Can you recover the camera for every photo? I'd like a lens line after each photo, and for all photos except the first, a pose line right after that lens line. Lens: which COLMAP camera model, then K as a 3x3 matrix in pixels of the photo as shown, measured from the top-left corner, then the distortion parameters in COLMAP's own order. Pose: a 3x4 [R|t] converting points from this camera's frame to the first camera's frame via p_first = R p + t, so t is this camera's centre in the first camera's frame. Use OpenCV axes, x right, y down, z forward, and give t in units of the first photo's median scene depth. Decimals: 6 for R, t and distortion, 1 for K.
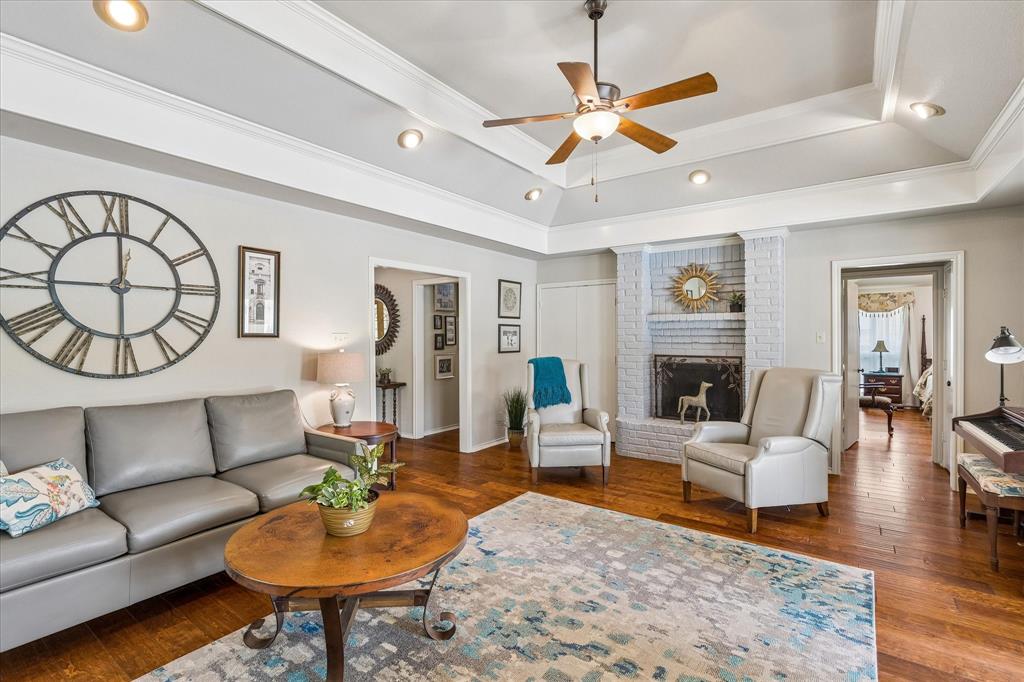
lens RADIAL K [[474.8, 0, 503.7], [0, 474.8, 334.9], [0, 0, 1]] dist [-0.004466, 0.001071]
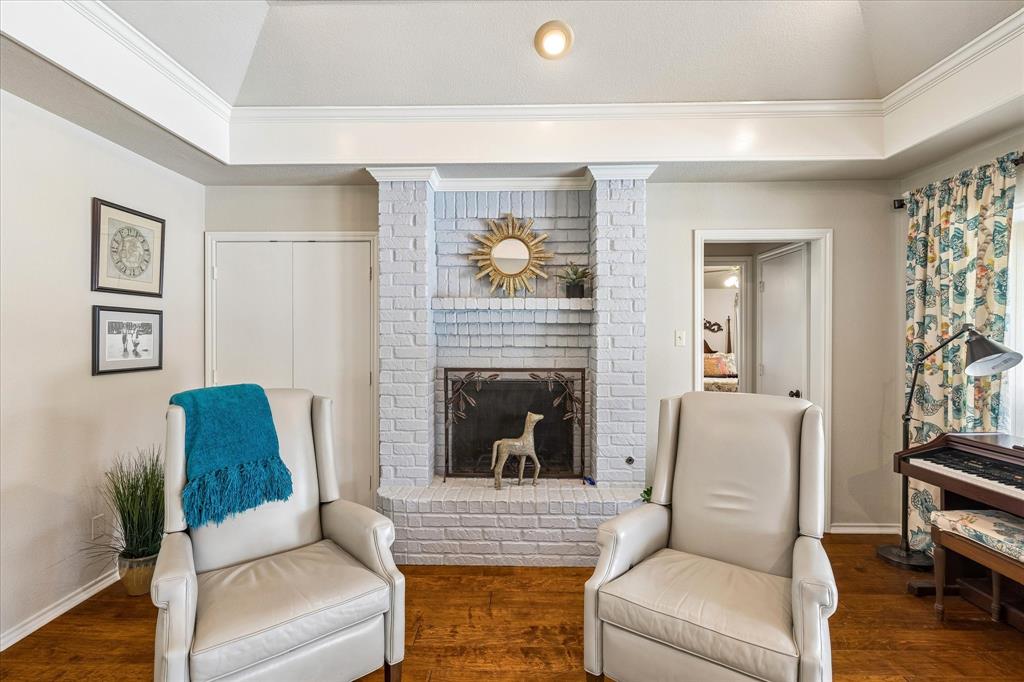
lens RADIAL K [[474.8, 0, 510.9], [0, 474.8, 335.4], [0, 0, 1]] dist [-0.004466, 0.001071]
pose [[0.813922, 0.001955, 0.580972, 0.073035], [-0.004208, 0.999988, 0.002530, 0.001065], [-0.580960, -0.004503, 0.813920, 0.709424]]
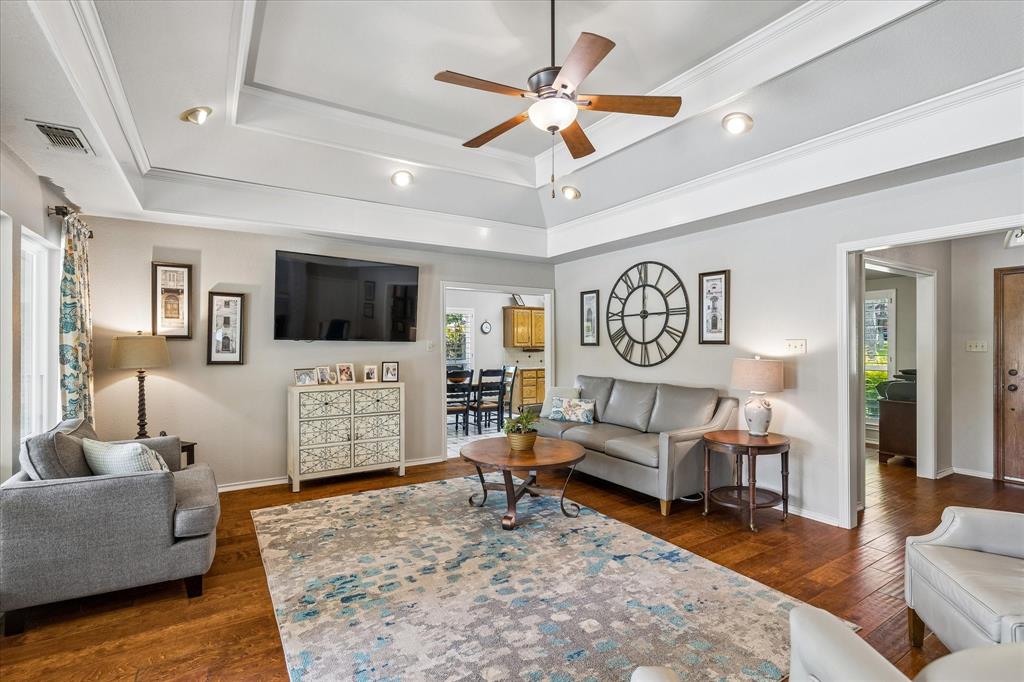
lens RADIAL K [[474.8, 0, 507.8], [0, 474.8, 343.8], [0, 0, 1]] dist [-0.004466, 0.001071]
pose [[-0.367716, 0.002417, -0.929935, 0.745956], [0.004074, 0.999991, 0.000988, 0.001257], [0.929929, -0.003426, -0.367722, 0.865077]]
